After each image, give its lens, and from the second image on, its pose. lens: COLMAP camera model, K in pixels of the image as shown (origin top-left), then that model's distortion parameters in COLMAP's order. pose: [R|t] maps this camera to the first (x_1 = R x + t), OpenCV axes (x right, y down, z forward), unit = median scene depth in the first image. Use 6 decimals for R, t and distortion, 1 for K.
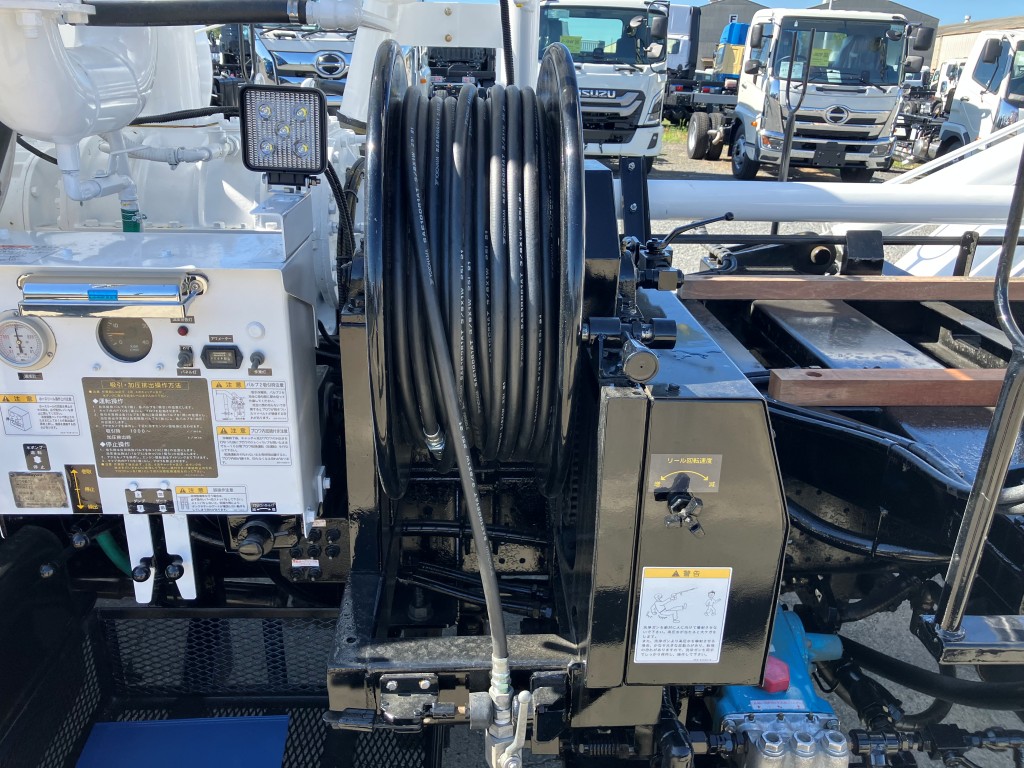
lens RADIAL K [[825.4, 0, 510.2], [0, 825.4, 385.5], [0, 0, 1]] dist [-0.007355, -0.004284]
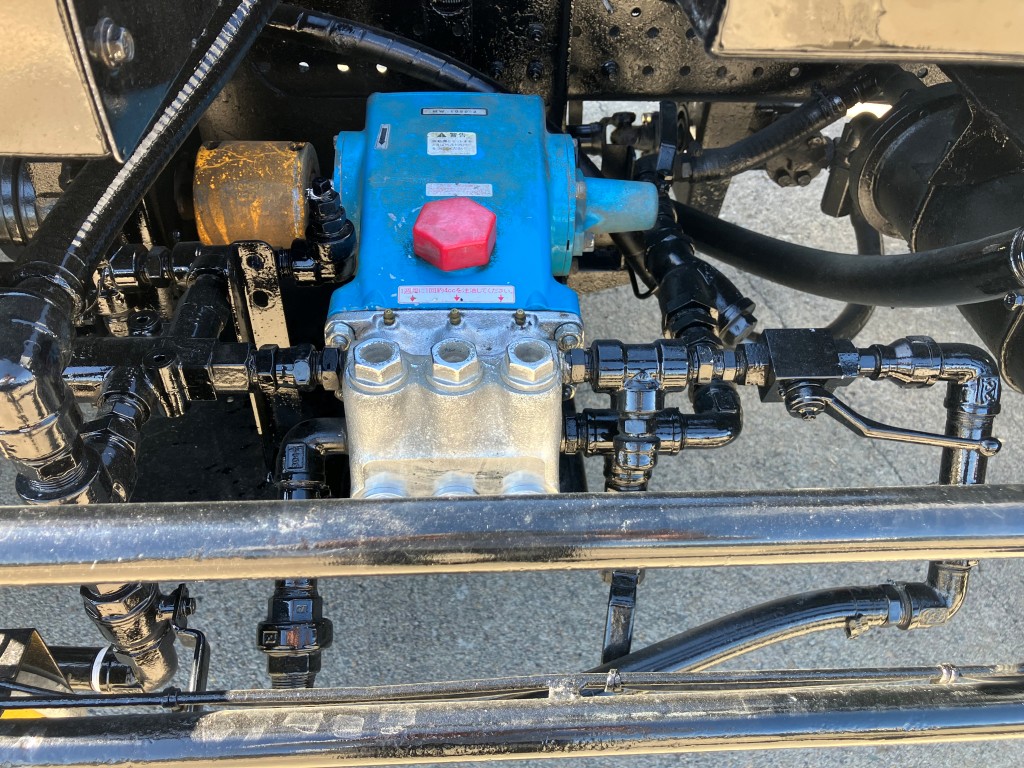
lens RADIAL K [[825.4, 0, 512.9], [0, 825.4, 384.6], [0, 0, 1]] dist [-0.007355, -0.004284]
pose [[0.999979, -0.005788, 0.002958, 0.363282], [0.004240, 0.925711, 0.378207, 0.265107], [-0.004928, -0.378187, 0.925716, 0.563929]]
